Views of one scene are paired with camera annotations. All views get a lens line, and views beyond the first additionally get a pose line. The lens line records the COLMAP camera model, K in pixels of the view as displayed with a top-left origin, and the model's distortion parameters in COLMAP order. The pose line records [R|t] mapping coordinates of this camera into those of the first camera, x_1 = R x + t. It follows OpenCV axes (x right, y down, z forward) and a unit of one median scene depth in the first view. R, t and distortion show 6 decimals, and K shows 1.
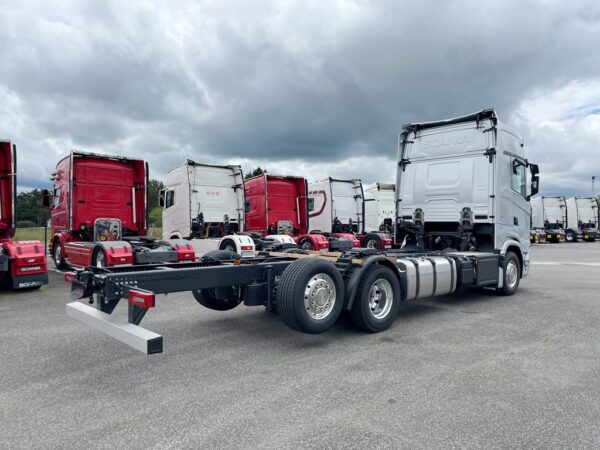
lens RADIAL K [[450.6, 0, 300.0], [0, 450.6, 225.0], [0, 0, 1]] dist [0.172901, -0.227565]
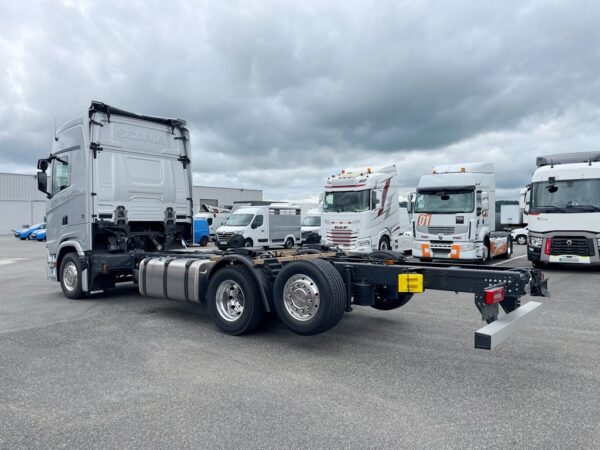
lens RADIAL K [[470.4, 0, 300.0], [0, 470.4, 225.0], [0, 0, 1]] dist [-0.001064, 0.000735]
pose [[-0.159755, -0.005127, 0.987143, -0.727844], [0.007979, 0.999947, 0.006485, -0.003211], [-0.987124, 0.008913, -0.159706, 0.872262]]
